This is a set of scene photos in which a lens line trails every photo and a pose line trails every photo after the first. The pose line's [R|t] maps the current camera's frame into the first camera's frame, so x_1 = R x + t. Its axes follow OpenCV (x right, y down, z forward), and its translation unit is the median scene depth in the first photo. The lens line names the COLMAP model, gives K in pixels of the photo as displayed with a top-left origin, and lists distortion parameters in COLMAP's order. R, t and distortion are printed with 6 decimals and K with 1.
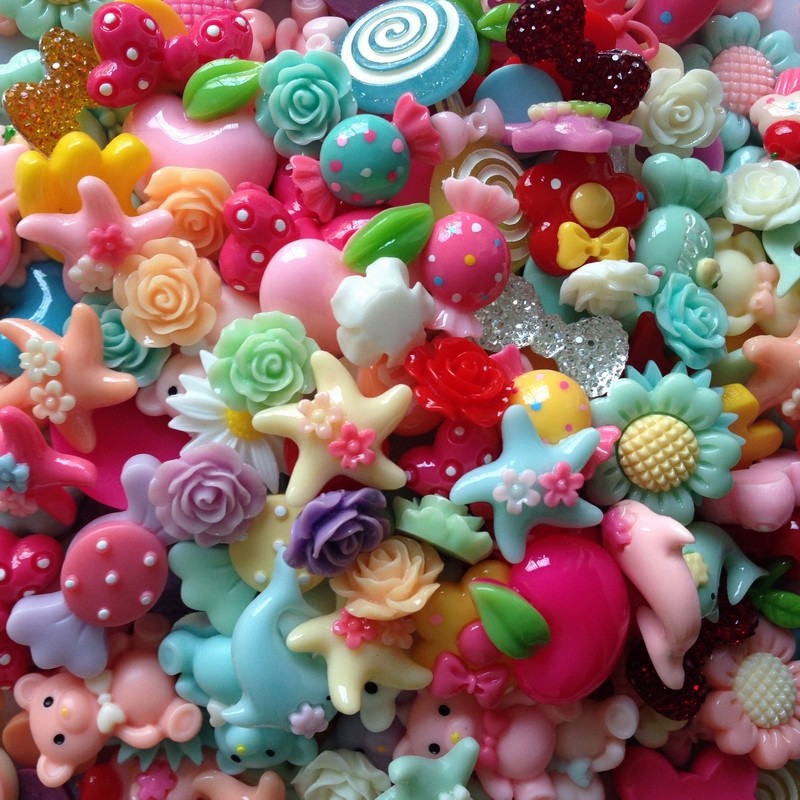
lens RADIAL K [[1364.2, 0, 337.5], [0, 1364.2, 399.9], [0, 0, 1]] dist [0.035184, -0.069370]
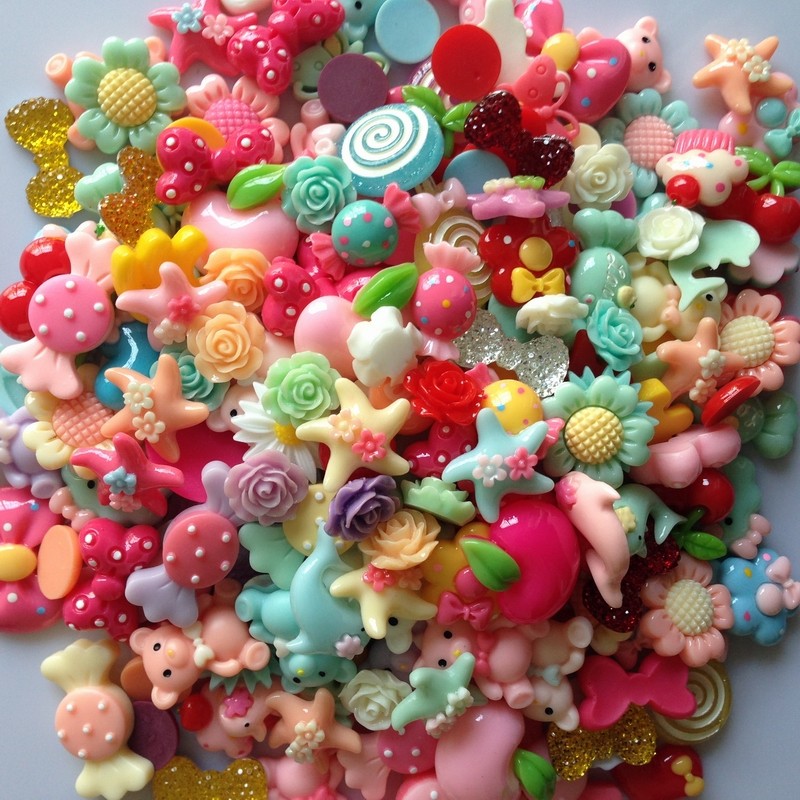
lens RADIAL K [[1363.0, 0, 400.0], [0, 1363.0, 400.0], [0, 0, 1]] dist [-0.024133, -0.005232]
pose [[0.997176, -0.061679, 0.042851, -0.013165], [0.061196, 0.998047, 0.012507, -0.025777], [-0.043539, -0.009850, 0.999003, -0.353329]]
